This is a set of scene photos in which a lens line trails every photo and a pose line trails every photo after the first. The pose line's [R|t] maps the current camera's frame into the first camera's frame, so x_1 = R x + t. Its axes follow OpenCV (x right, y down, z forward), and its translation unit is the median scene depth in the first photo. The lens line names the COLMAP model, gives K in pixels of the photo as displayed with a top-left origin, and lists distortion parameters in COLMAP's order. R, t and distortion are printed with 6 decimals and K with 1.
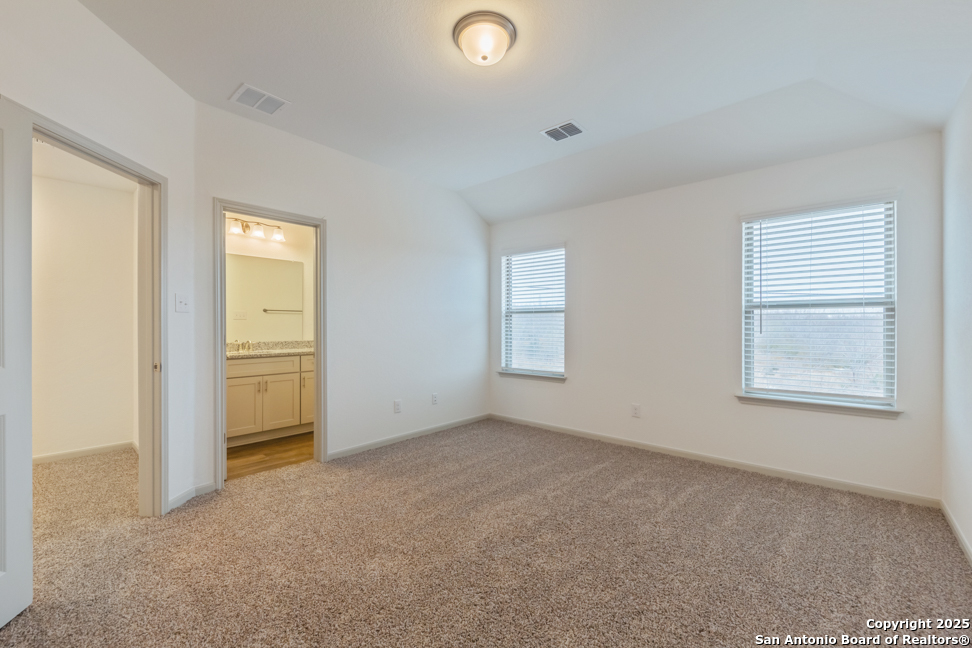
lens RADIAL K [[407.7, 0, 487.9], [0, 407.7, 329.4], [0, 0, 1]] dist [0.013463, -0.005641]
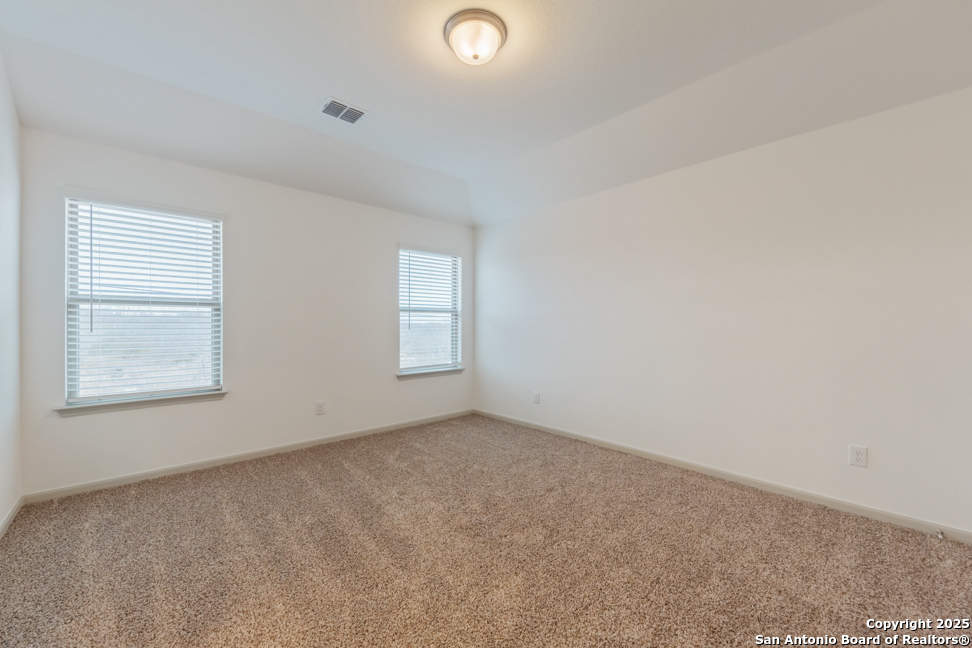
lens RADIAL K [[385.8, 0, 486.6], [0, 385.8, 328.2], [0, 0, 1]] dist [0.027185, 0.000006]
pose [[0.122871, -0.013196, 0.992335, -0.076748], [0.008173, 0.999891, 0.012285, -0.000831], [-0.992389, 0.006601, 0.122966, 0.068124]]
